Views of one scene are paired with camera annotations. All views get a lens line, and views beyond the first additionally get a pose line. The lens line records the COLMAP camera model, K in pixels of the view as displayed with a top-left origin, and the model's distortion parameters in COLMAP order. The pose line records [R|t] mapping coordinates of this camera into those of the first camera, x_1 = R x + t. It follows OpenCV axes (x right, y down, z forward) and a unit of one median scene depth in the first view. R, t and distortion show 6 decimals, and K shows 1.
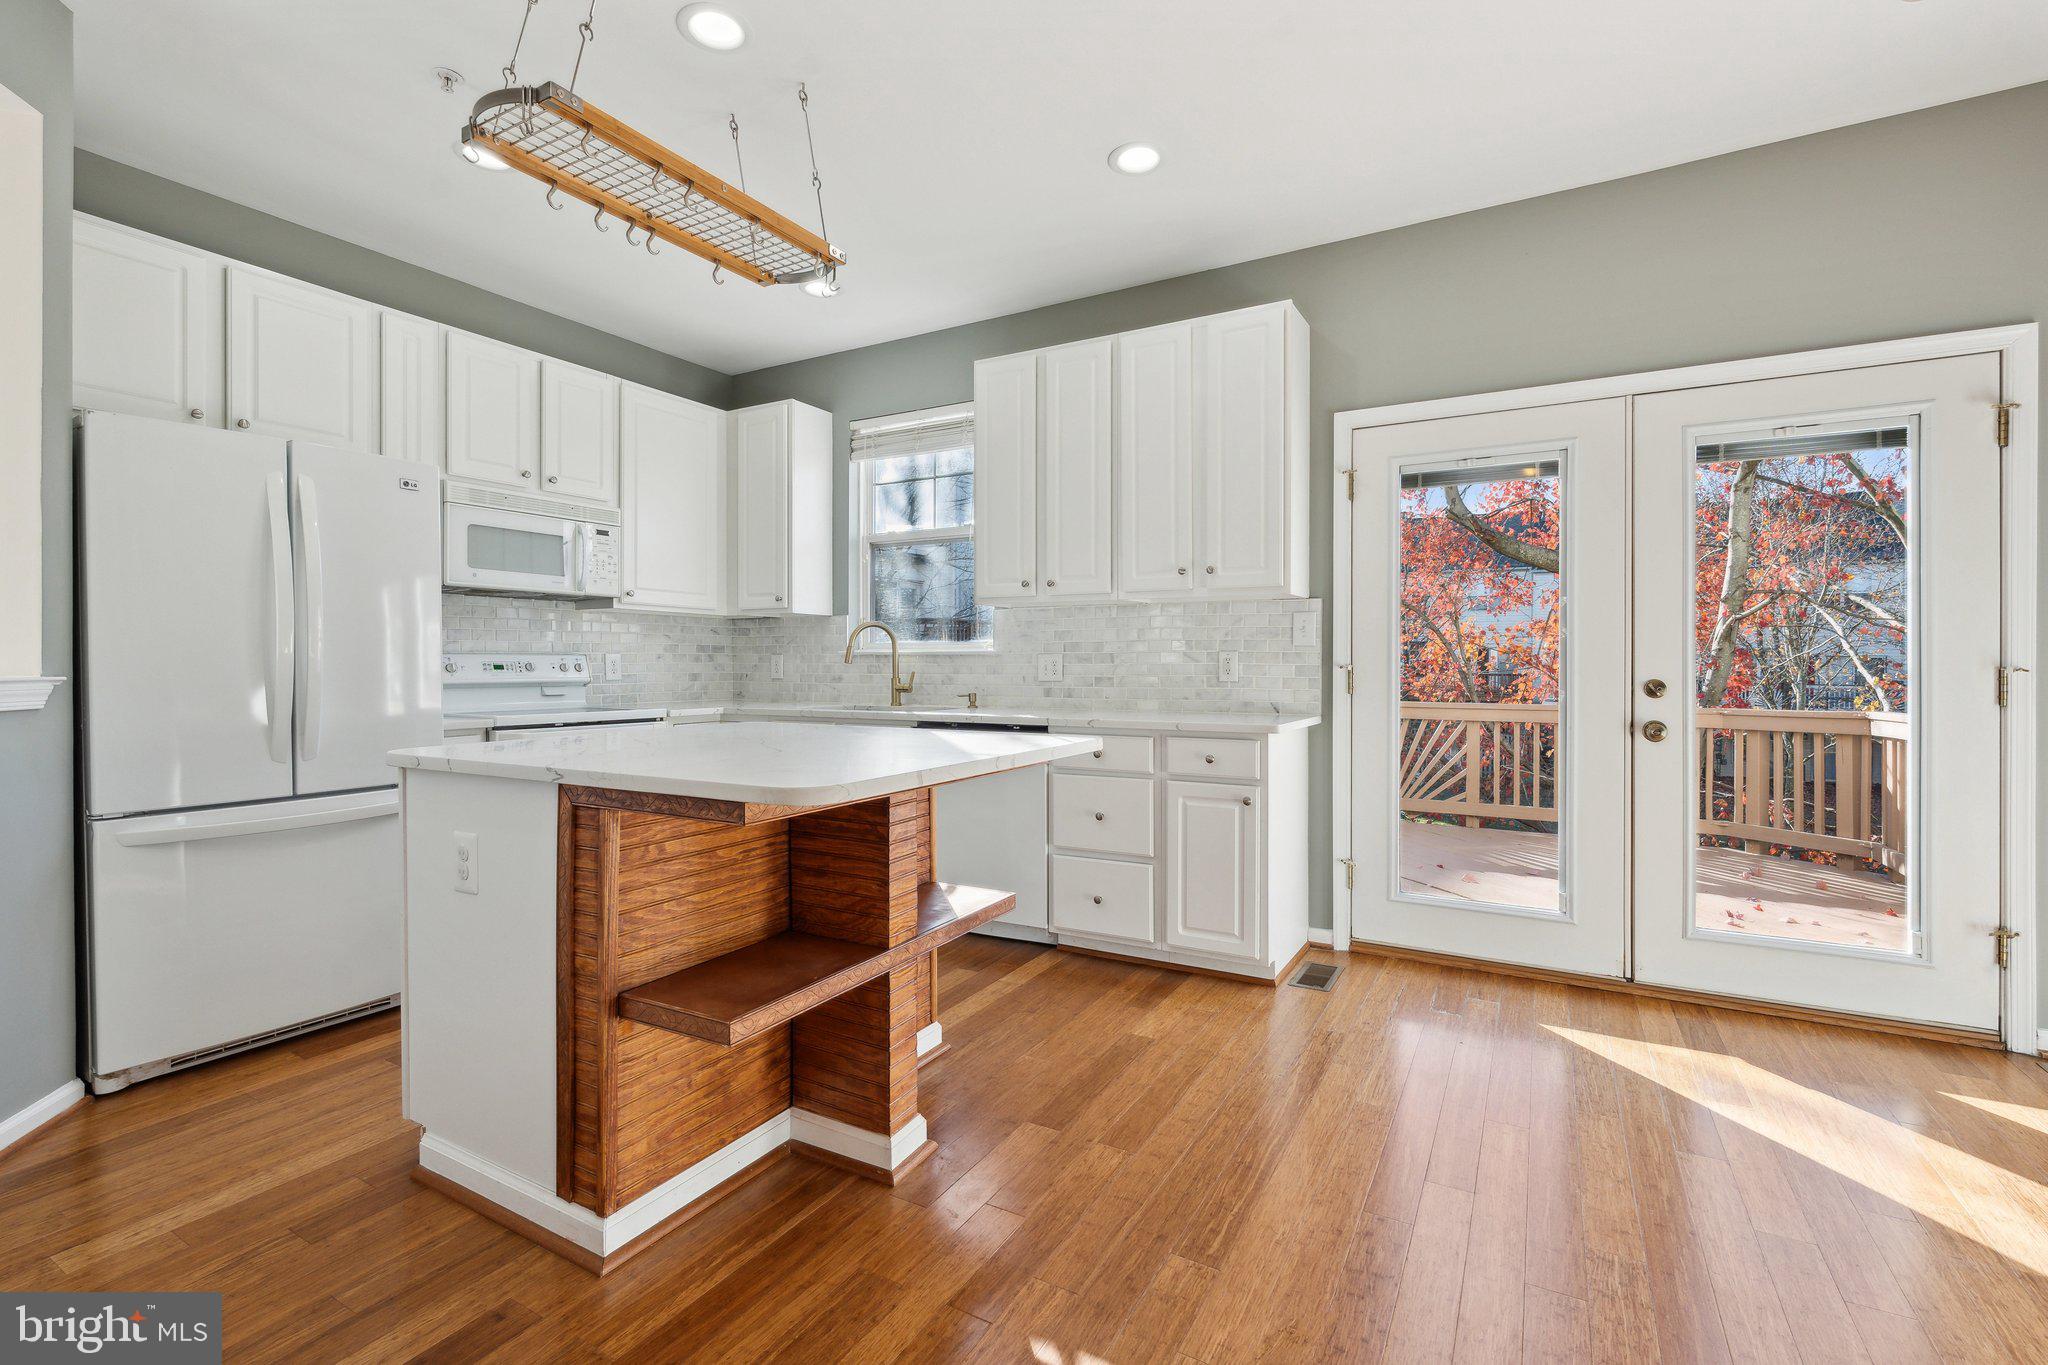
lens RADIAL K [[923.1, 0, 1019.7], [0, 923.1, 676.6], [0, 0, 1]] dist [-0.003560, 0.000573]
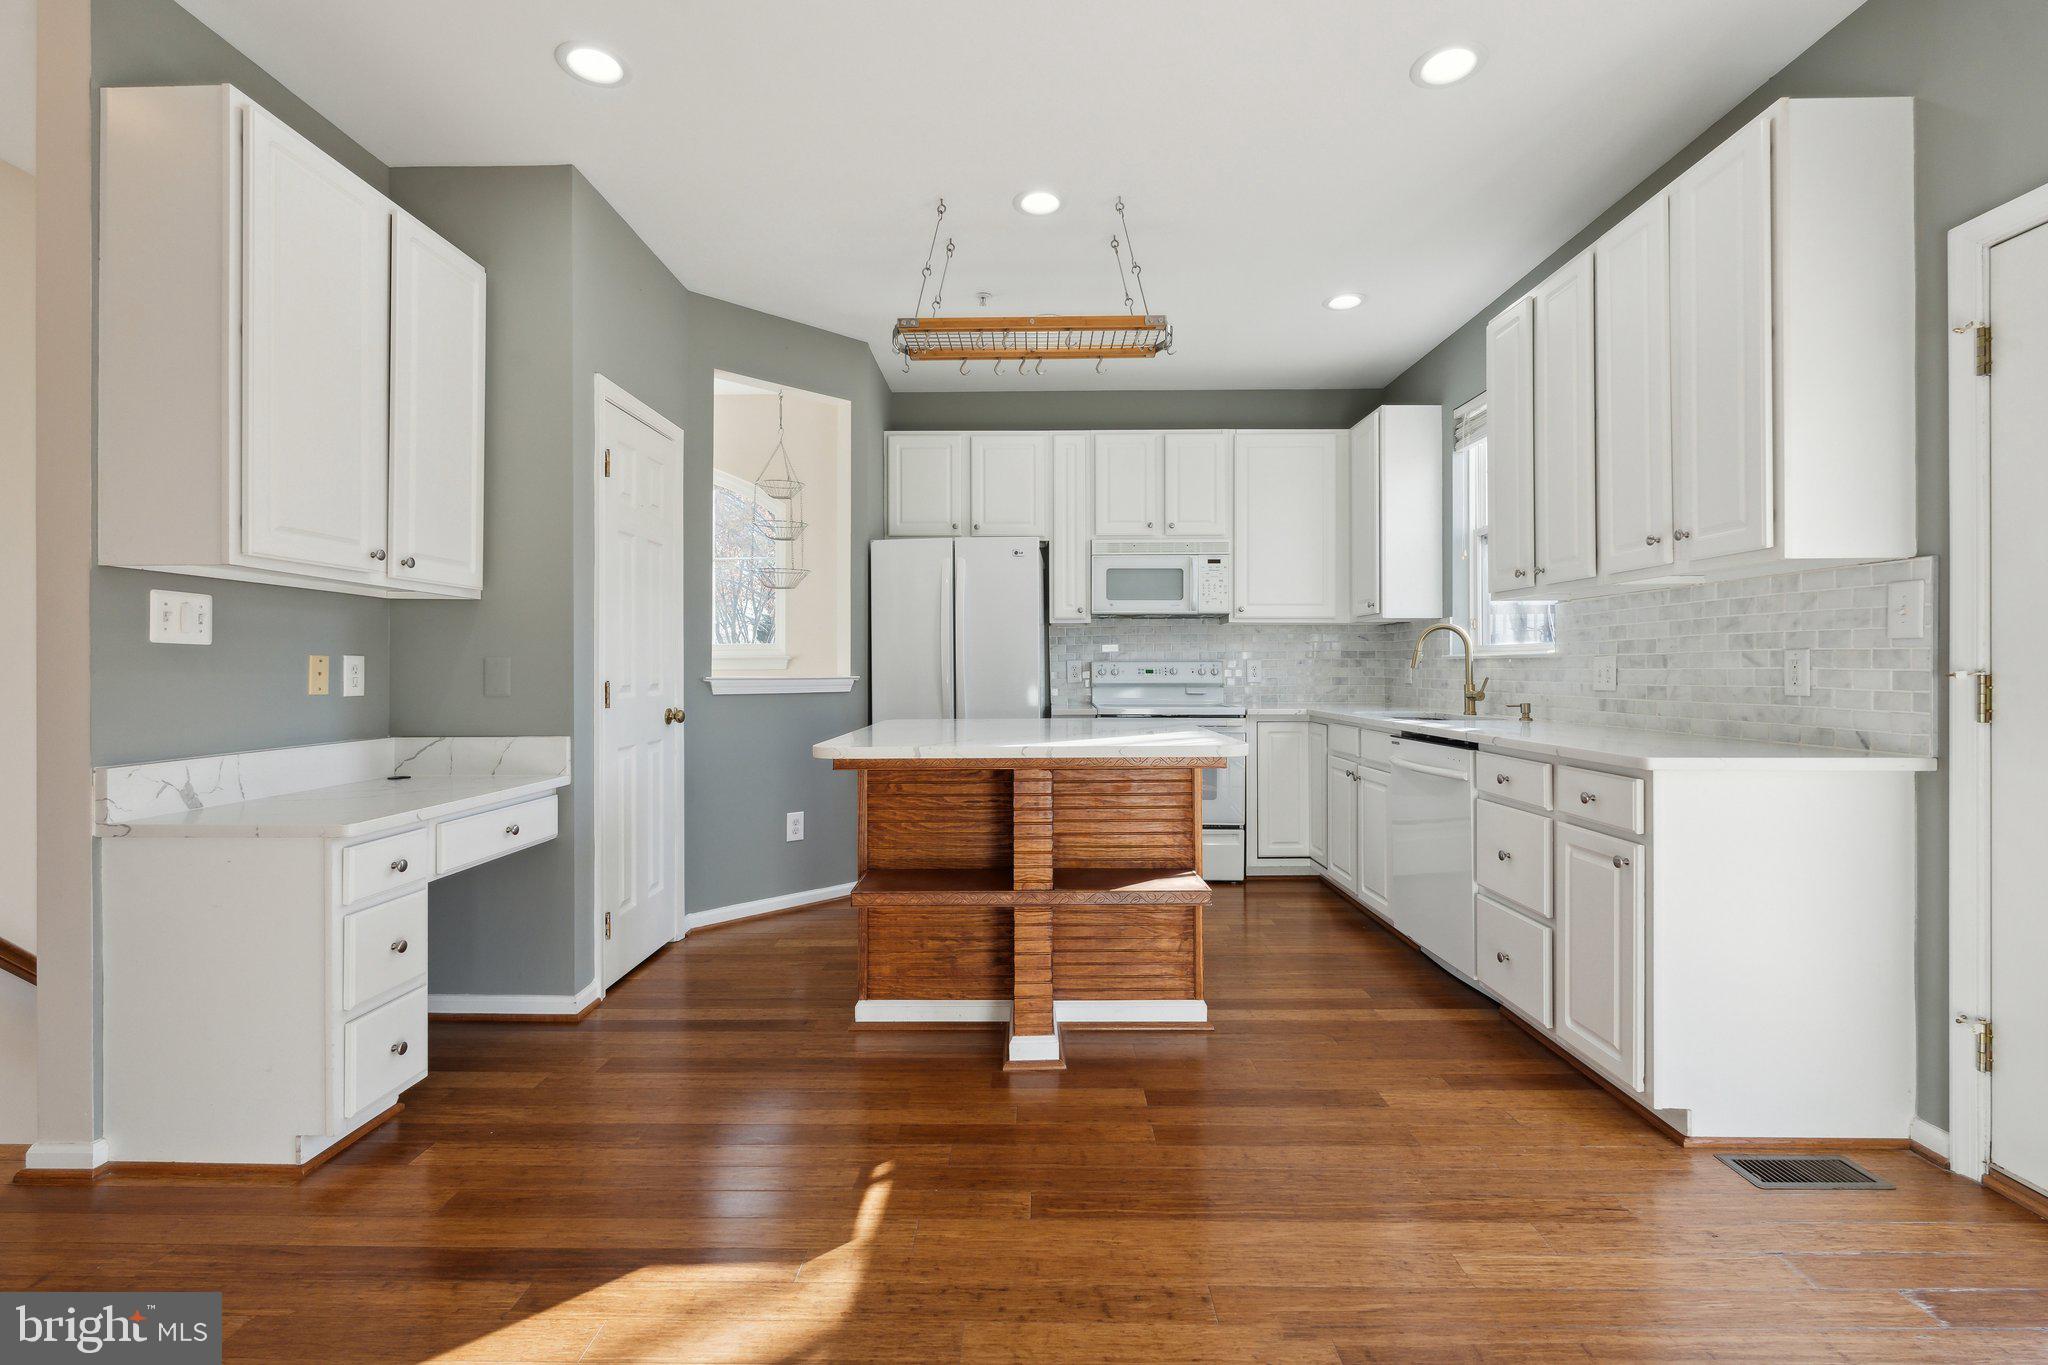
lens RADIAL K [[923.1, 0, 1015.6], [0, 923.1, 676.9], [0, 0, 1]] dist [-0.003560, 0.000573]
pose [[0.473139, 0.007024, -0.880960, 0.547966], [-0.009565, 0.999950, 0.002836, -0.004866], [0.880936, 0.007085, 0.473182, 0.211075]]
